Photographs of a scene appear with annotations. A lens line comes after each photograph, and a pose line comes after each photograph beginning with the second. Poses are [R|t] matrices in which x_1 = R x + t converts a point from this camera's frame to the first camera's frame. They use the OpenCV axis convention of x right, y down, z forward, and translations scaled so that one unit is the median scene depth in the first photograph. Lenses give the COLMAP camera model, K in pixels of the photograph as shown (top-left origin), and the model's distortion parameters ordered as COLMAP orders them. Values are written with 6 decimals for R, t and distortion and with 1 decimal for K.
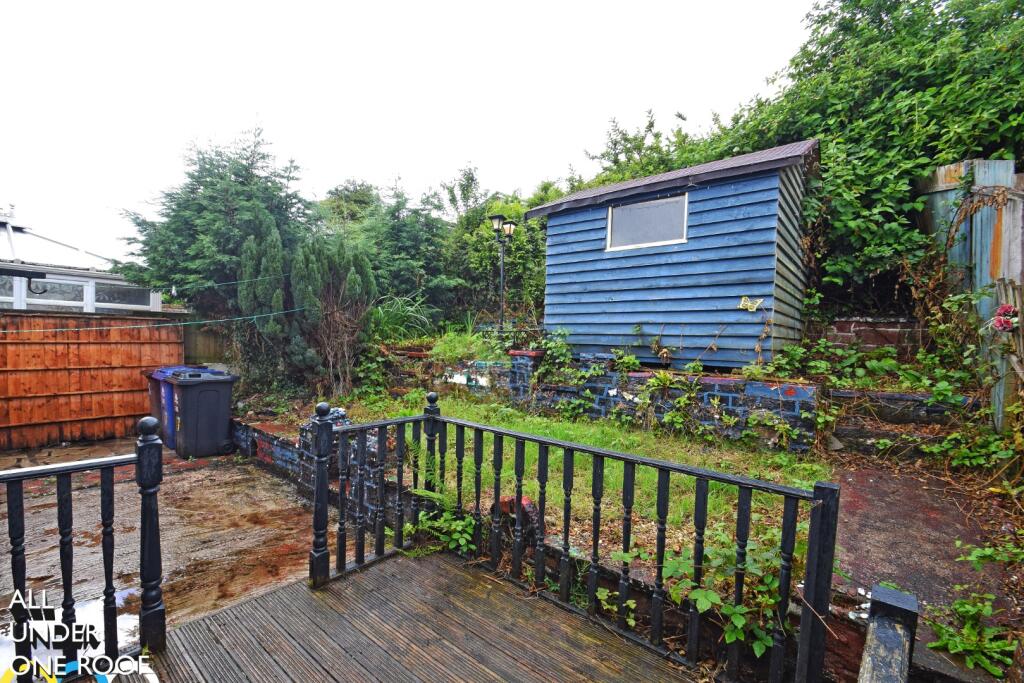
lens RADIAL K [[438.3, 0, 513.5], [0, 438.3, 342.3], [0, 0, 1]] dist [0.003498, 0.000176]
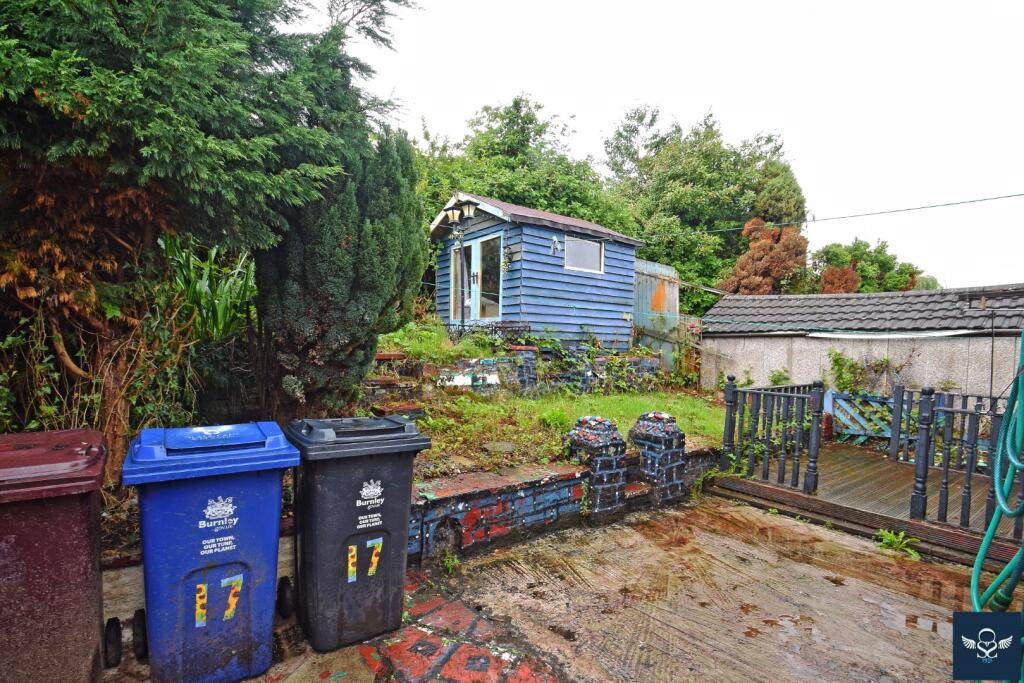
lens RADIAL K [[438.3, 0, 513.7], [0, 438.3, 344.9], [0, 0, 1]] dist [0.003498, 0.000176]
pose [[0.279034, -0.019336, 0.960087, -1.151471], [0.001115, 0.999803, 0.019812, -0.004652], [-0.960281, -0.004458, 0.279000, 0.817401]]
